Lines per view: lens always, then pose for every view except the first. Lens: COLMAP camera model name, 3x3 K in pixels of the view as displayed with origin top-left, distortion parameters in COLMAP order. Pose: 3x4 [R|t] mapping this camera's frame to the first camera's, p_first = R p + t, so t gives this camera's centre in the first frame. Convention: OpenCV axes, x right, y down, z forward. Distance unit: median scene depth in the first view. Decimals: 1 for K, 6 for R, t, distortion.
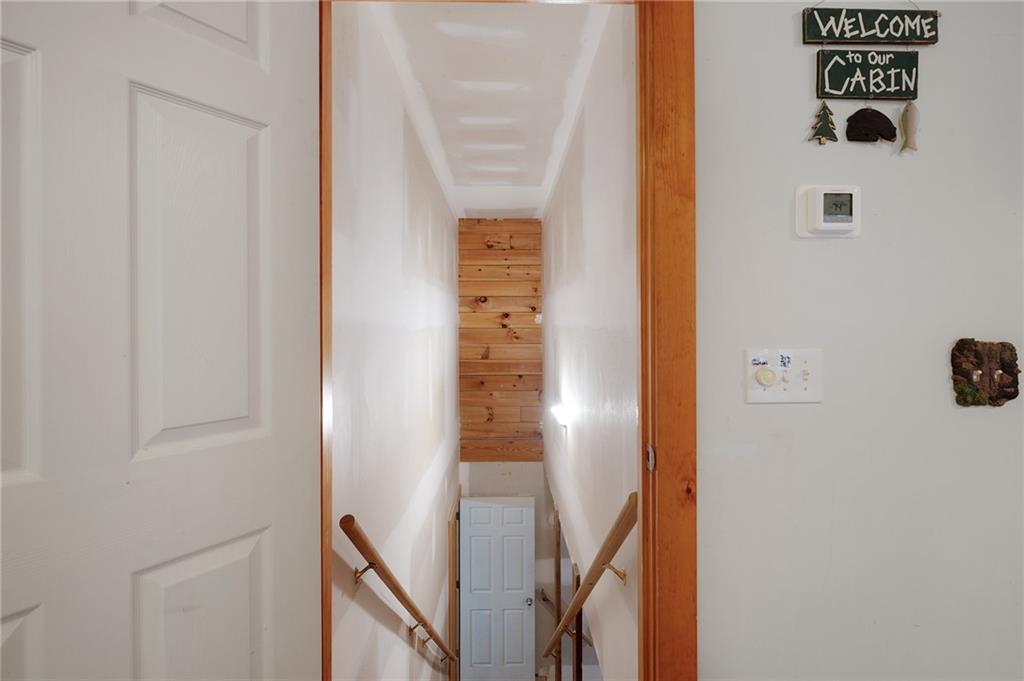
lens RADIAL K [[468.7, 0, 511.6], [0, 468.7, 339.3], [0, 0, 1]] dist [-0.001376, -0.000182]
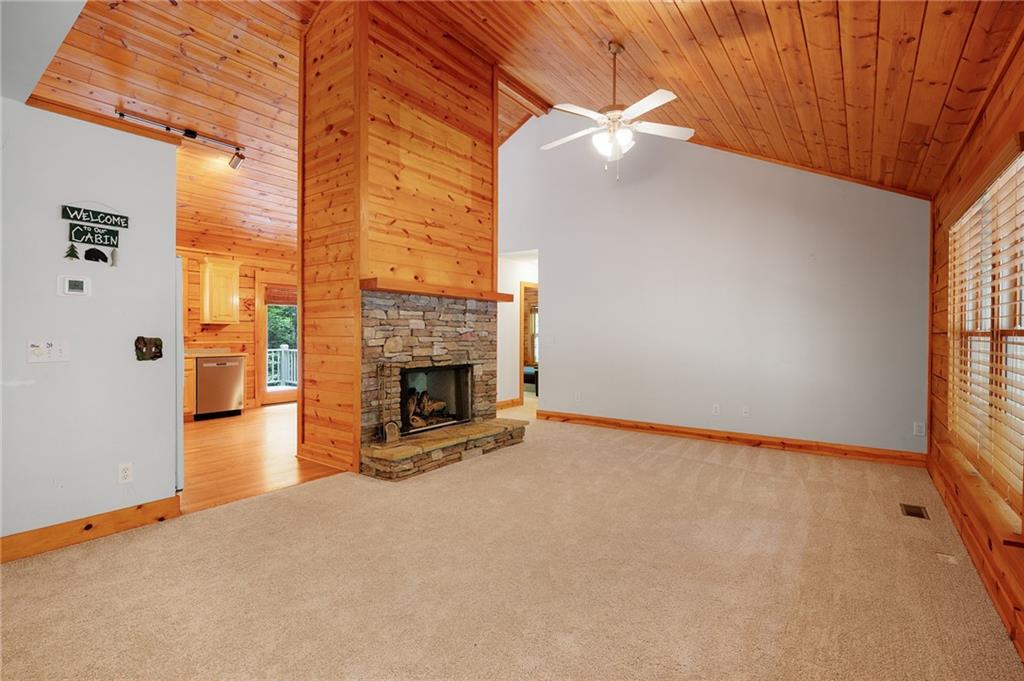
lens RADIAL K [[468.7, 0, 511.9], [0, 468.7, 335.5], [0, 0, 1]] dist [-0.001376, -0.000182]
pose [[0.616815, 0.007104, 0.787076, 0.143338], [-0.001664, 0.999969, -0.007721, 0.010235], [-0.787106, 0.003453, 0.616808, -2.460813]]
